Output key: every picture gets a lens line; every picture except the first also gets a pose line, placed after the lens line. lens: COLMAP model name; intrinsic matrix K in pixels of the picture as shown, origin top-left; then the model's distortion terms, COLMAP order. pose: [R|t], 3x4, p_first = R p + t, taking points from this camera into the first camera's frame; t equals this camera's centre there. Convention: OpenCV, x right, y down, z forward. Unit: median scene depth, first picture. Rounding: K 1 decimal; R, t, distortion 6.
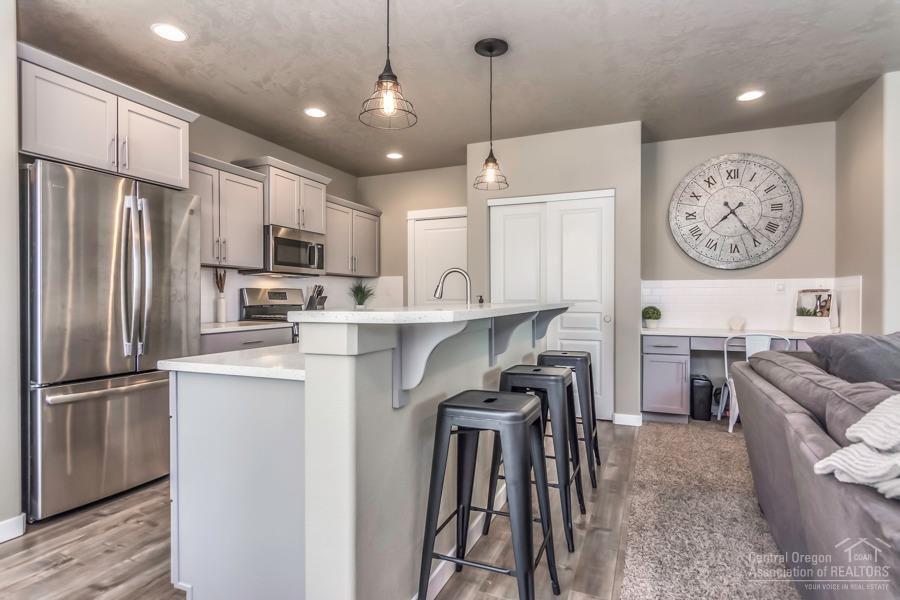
lens RADIAL K [[474.1, 0, 450.8], [0, 474.1, 302.2], [0, 0, 1]] dist [-0.001092, -0.000289]
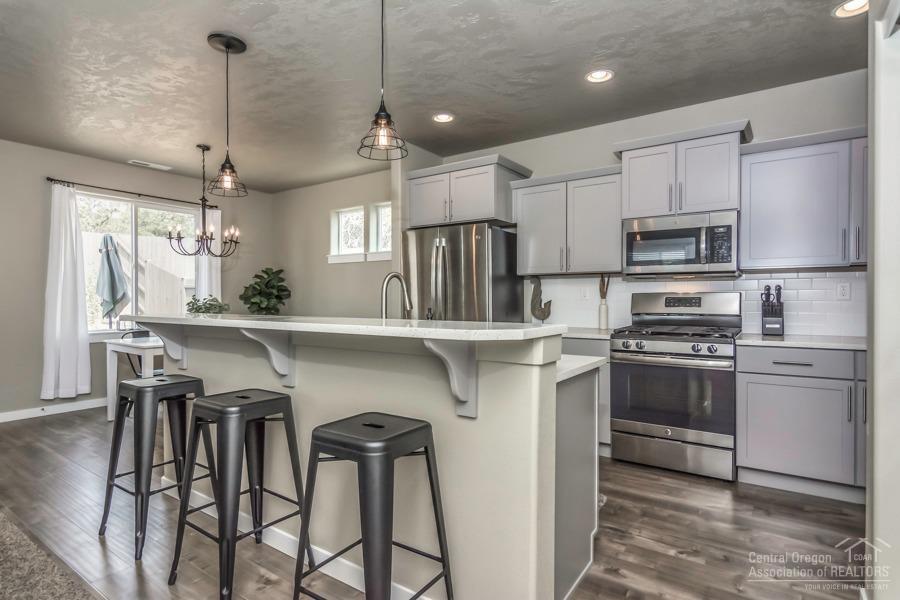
lens RADIAL K [[474.1, 0, 450.8], [0, 474.1, 302.2], [0, 0, 1]] dist [-0.001092, -0.000289]
pose [[-0.202689, 0.016353, -0.979107, 0.526912], [-0.006236, 0.999819, 0.017990, -0.028722], [0.979223, 0.009753, -0.202550, 0.857566]]
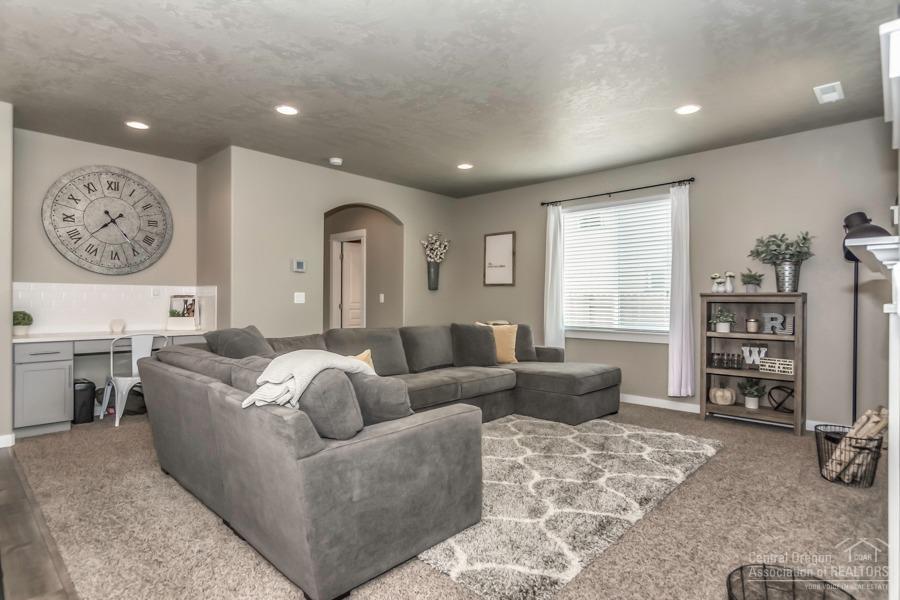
lens RADIAL K [[474.1, 0, 450.8], [0, 474.1, 302.2], [0, 0, 1]] dist [-0.001092, -0.000289]
pose [[0.341563, -0.001955, 0.939857, -0.155229], [0.002571, 0.999996, 0.001146, -0.007891], [-0.939856, 0.002025, 0.341566, -0.082174]]
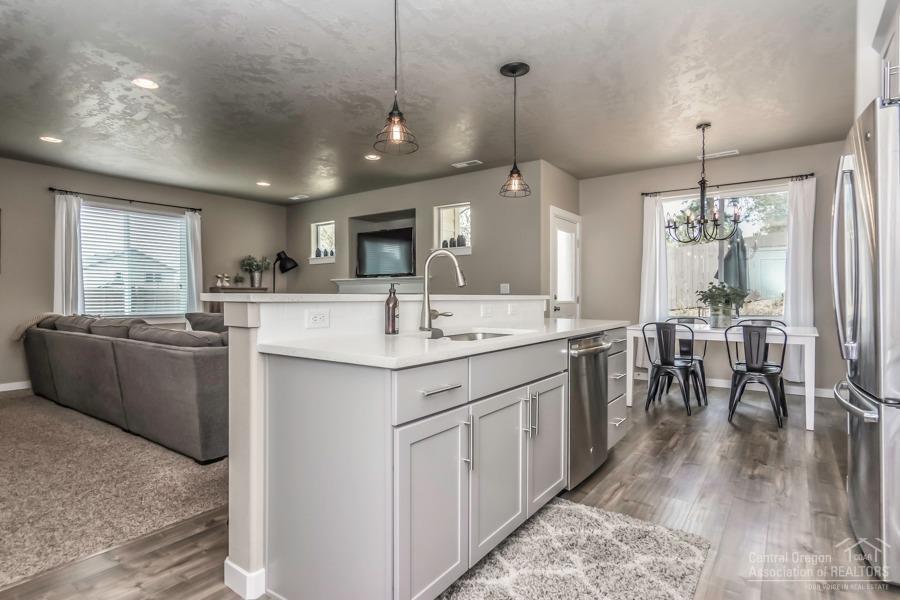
lens RADIAL K [[474.1, 0, 450.8], [0, 474.1, 302.2], [0, 0, 1]] dist [-0.001092, -0.000289]
pose [[-0.976171, 0.001160, 0.217001, -0.123364], [0.005642, 0.999783, 0.020036, 0.000044], [-0.216930, 0.020783, -0.975966, 1.216472]]
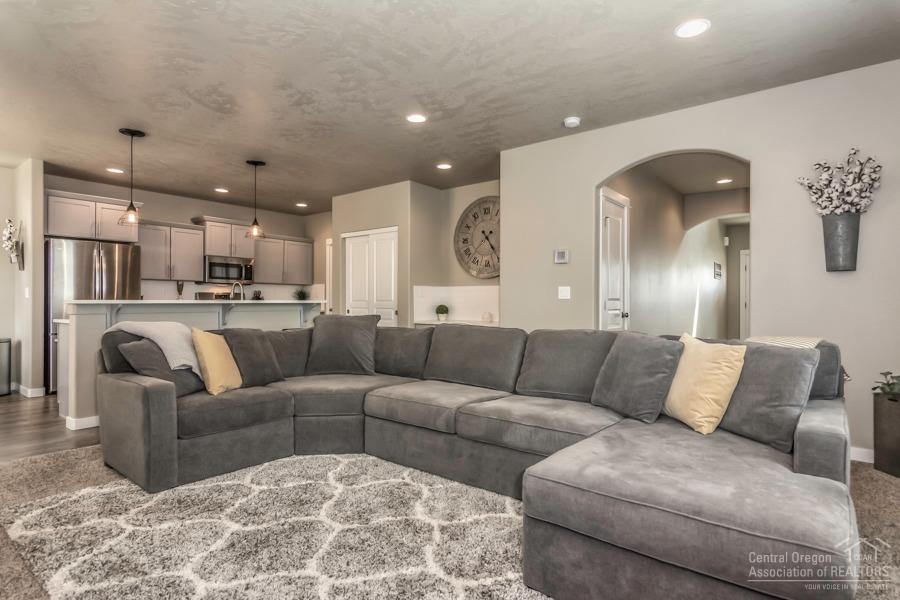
lens RADIAL K [[474.1, 0, 450.8], [0, 474.1, 302.2], [0, 0, 1]] dist [-0.001092, -0.000289]
pose [[0.963112, 0.003966, -0.269073, 0.912135], [-0.005959, 0.999961, -0.006589, 0.011477], [0.269036, 0.007949, 0.963097, -0.399201]]
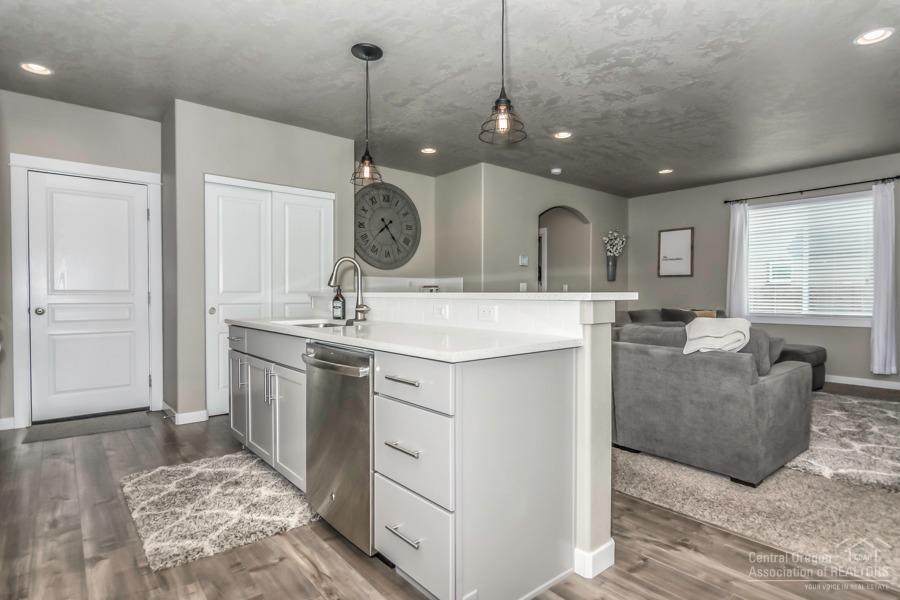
lens RADIAL K [[474.1, 0, 450.8], [0, 474.1, 302.2], [0, 0, 1]] dist [-0.001092, -0.000289]
pose [[0.455844, -0.012376, 0.889973, -0.538924], [0.005257, 0.999923, 0.011212, 0.009316], [-0.890044, -0.000433, 0.455875, 0.239603]]
